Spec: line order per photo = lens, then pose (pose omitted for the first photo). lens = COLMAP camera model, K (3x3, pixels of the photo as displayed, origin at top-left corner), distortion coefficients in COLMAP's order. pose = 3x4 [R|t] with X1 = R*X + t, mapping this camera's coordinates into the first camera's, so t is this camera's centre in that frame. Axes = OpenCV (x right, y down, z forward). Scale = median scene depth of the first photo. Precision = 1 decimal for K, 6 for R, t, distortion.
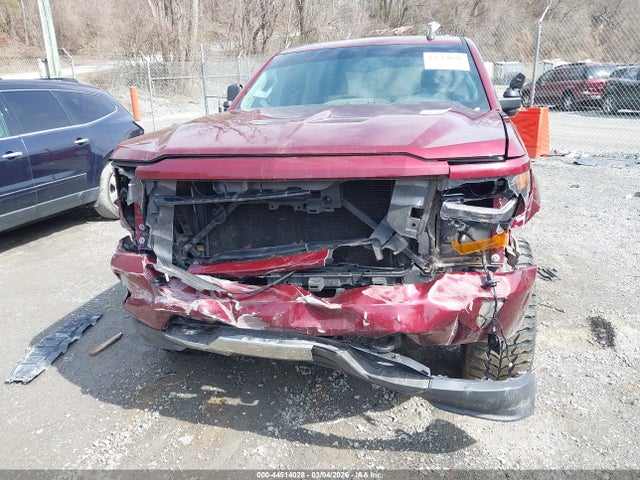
lens RADIAL K [[494.4, 0, 320.0], [0, 494.4, 240.0], [0, 0, 1]] dist [0.004249, 0.000405]
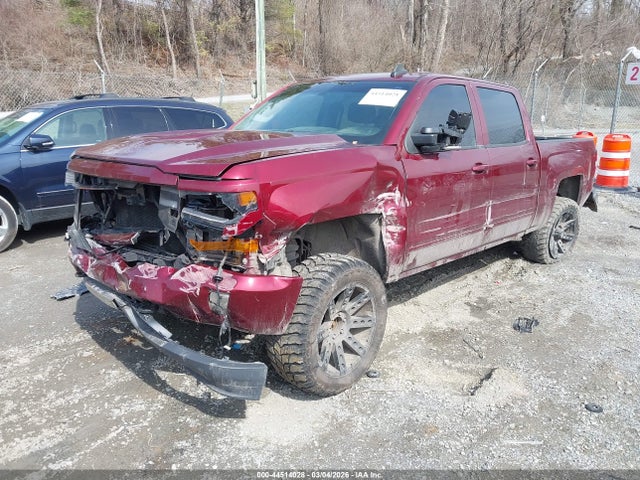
lens RADIAL K [[485.0, 0, 320.0], [0, 485.0, 240.0], [0, 0, 1]] dist [0.007851, 0.000743]
pose [[0.888324, 0.161678, -0.429815, 0.987026], [-0.176427, 0.984298, 0.005619, -0.053360], [0.423974, 0.070840, 0.902900, -0.000026]]
